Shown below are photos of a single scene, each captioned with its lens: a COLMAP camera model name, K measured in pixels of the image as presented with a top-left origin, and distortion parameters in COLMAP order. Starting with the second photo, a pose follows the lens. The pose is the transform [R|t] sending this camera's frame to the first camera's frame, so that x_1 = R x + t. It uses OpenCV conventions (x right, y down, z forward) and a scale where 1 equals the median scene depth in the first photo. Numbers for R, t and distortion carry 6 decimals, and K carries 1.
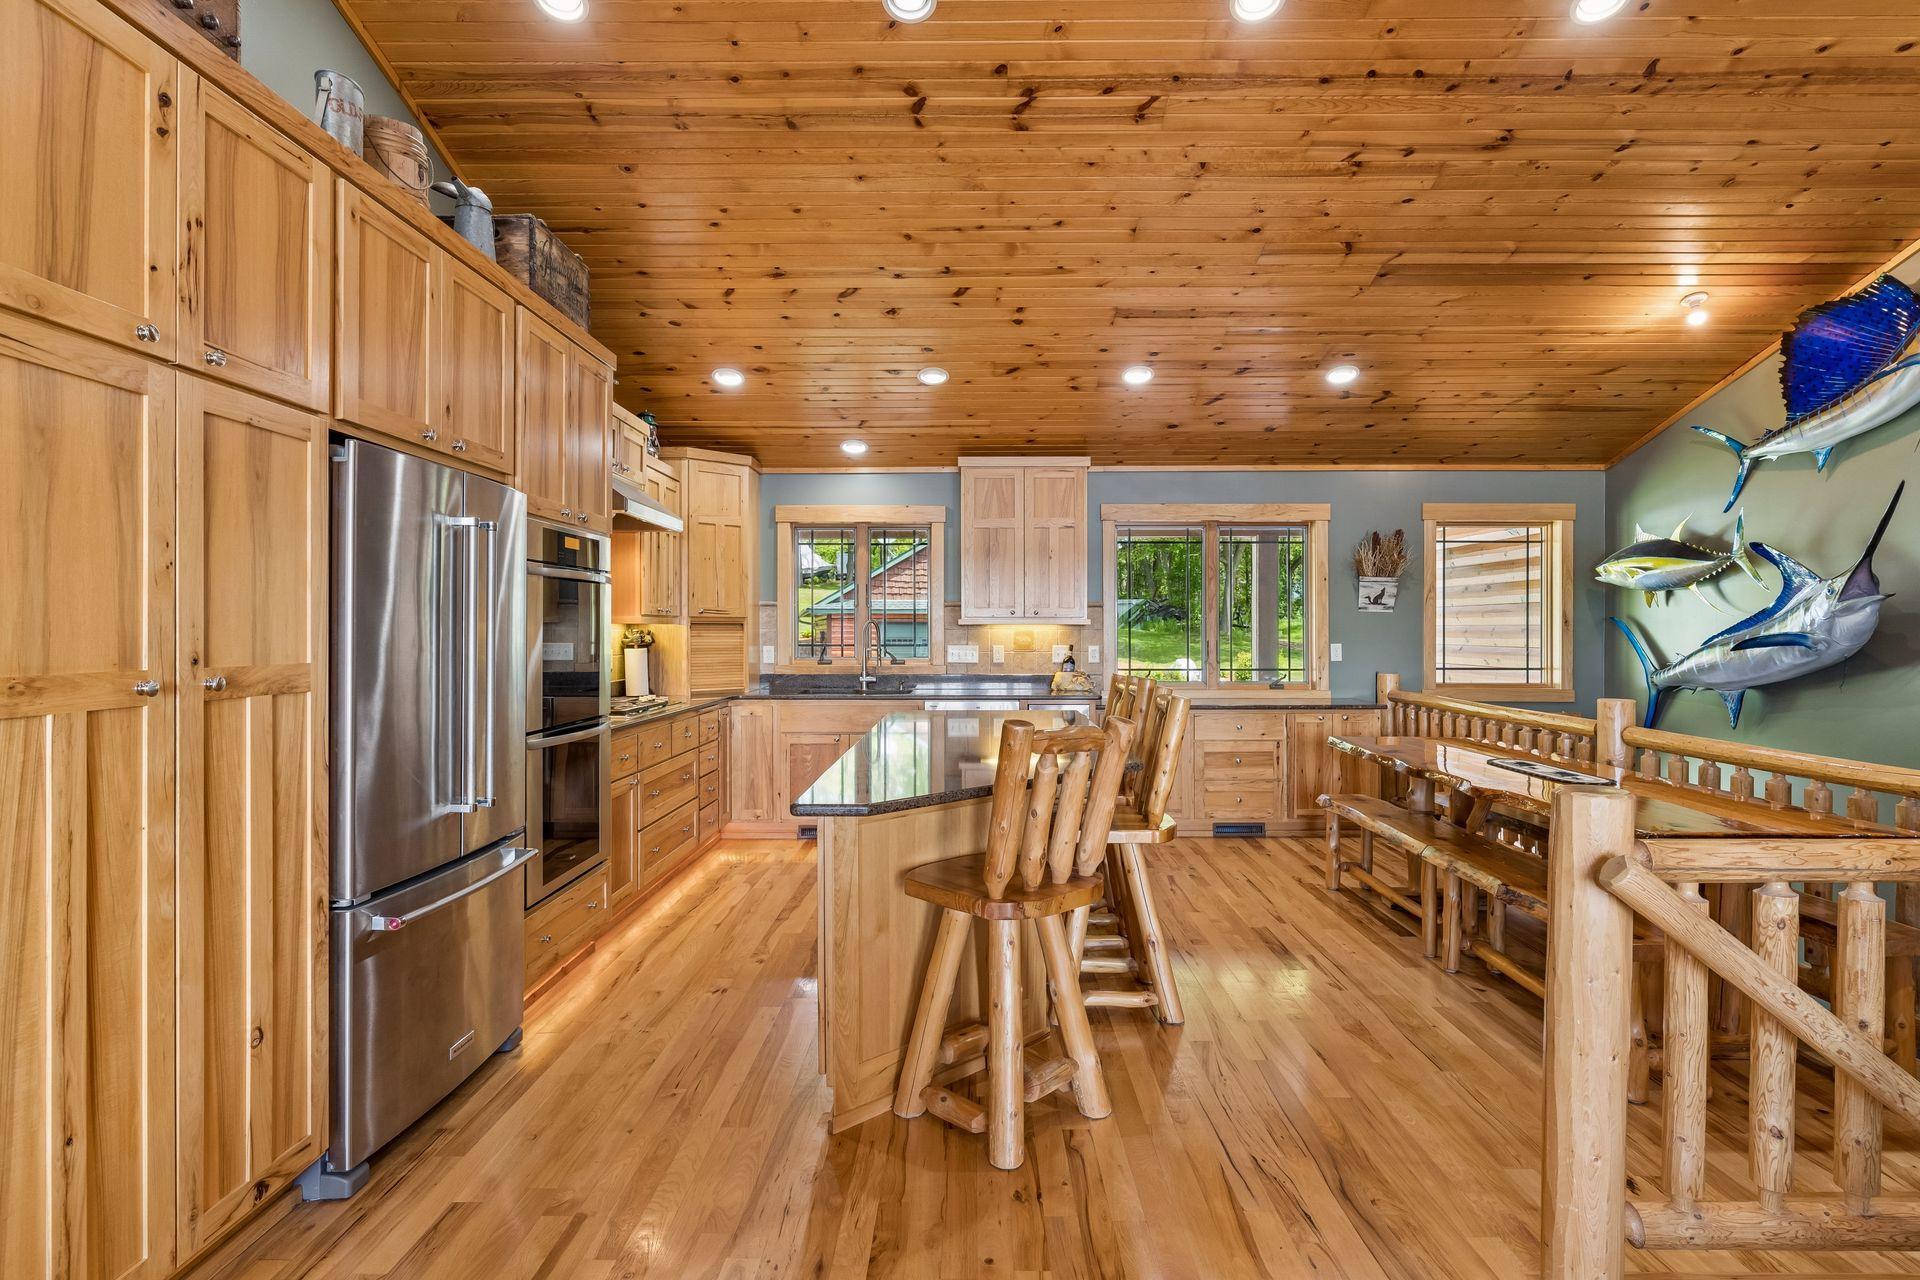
lens RADIAL K [[980.2, 0, 961.2], [0, 980.2, 627.0], [0, 0, 1]] dist [-0.000482, 0.000950]
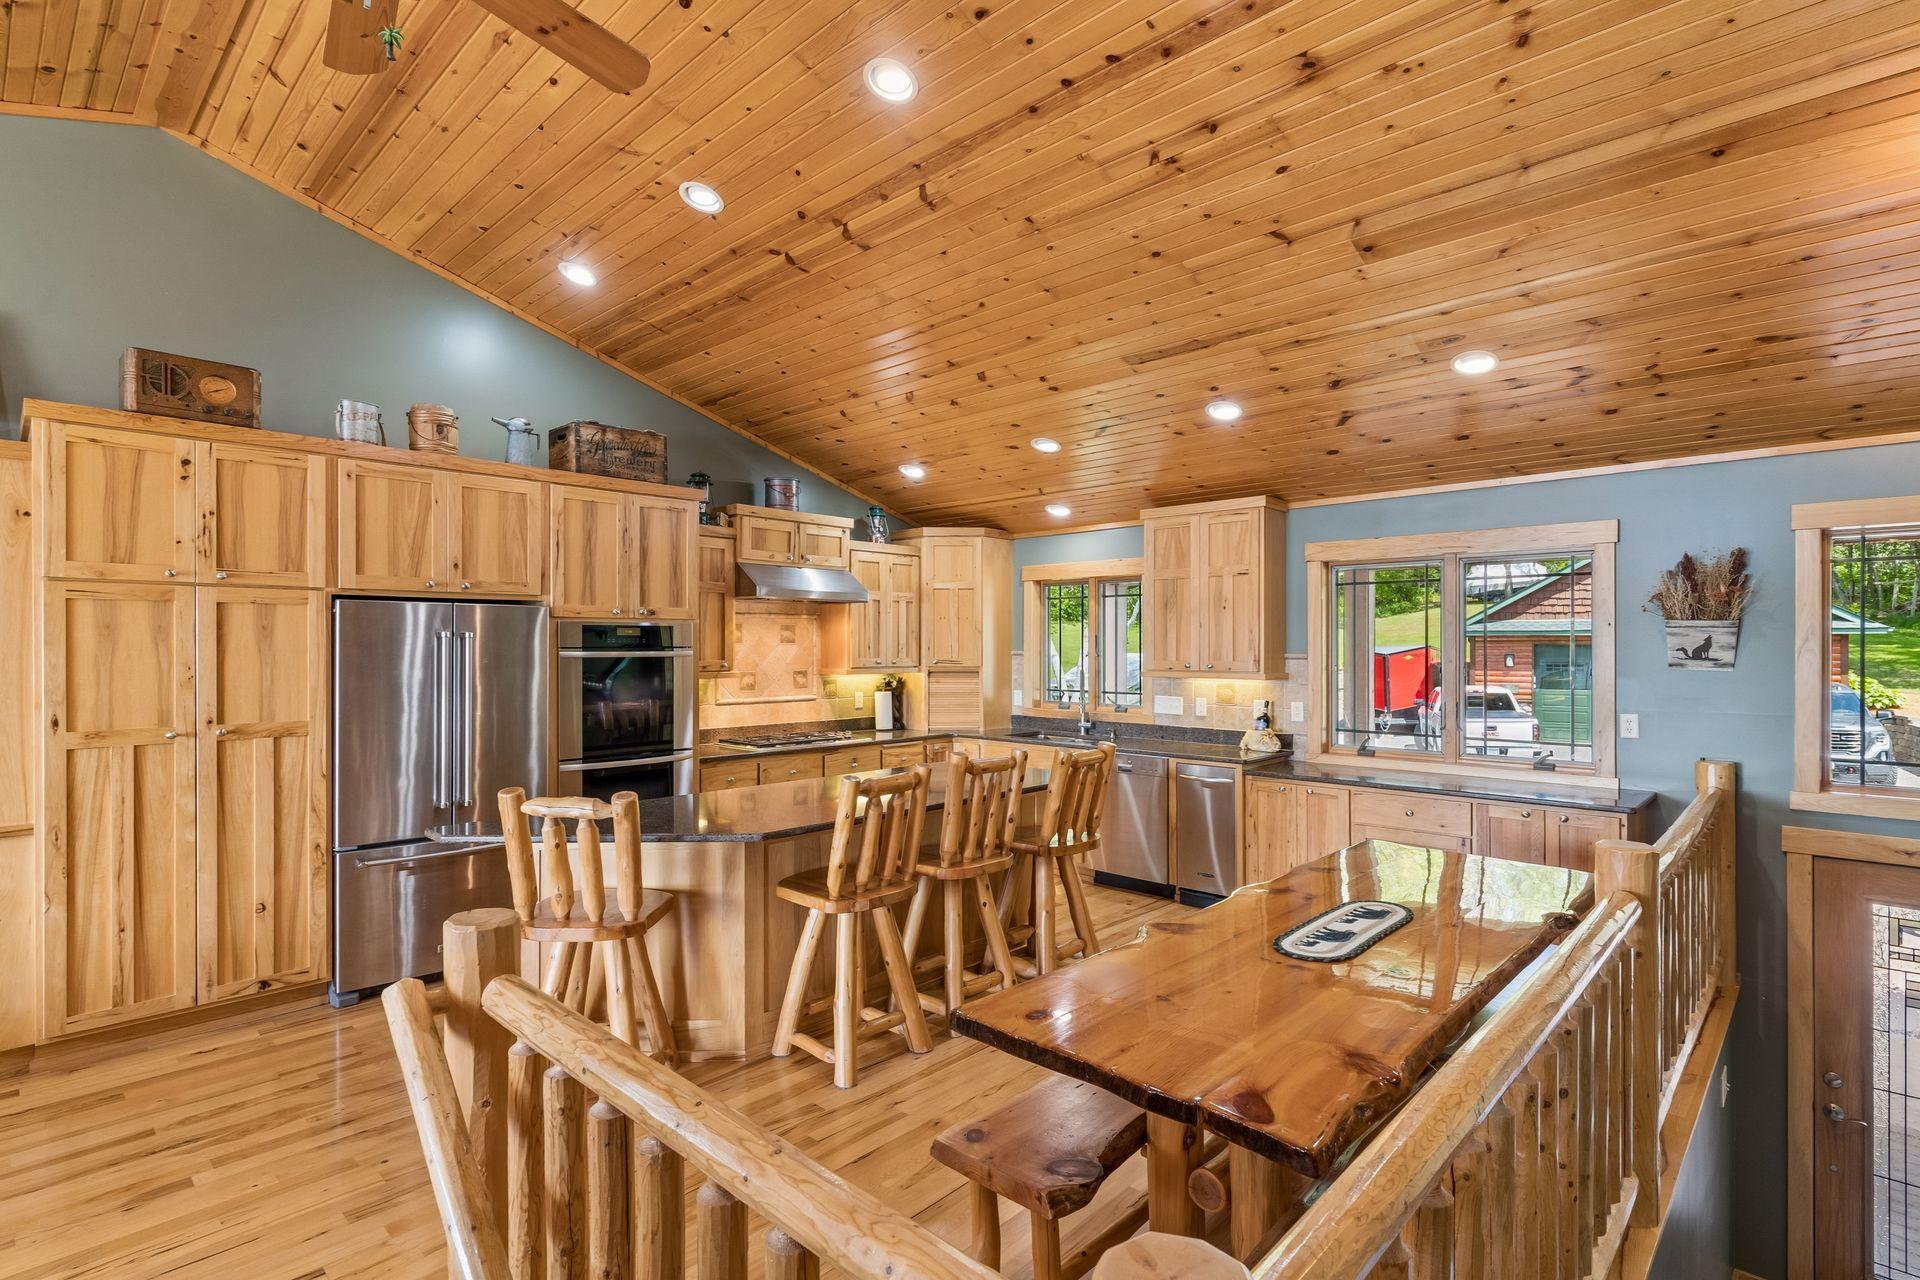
lens RADIAL K [[925.9, 0, 961.7], [0, 925.9, 649.0], [0, 0, 1]] dist [0.013456, -0.000423]
pose [[0.733873, 0.001970, -0.679284, 0.912526], [0.002830, 0.999978, 0.005957, -0.066714], [0.679281, -0.006294, 0.733852, 0.321829]]
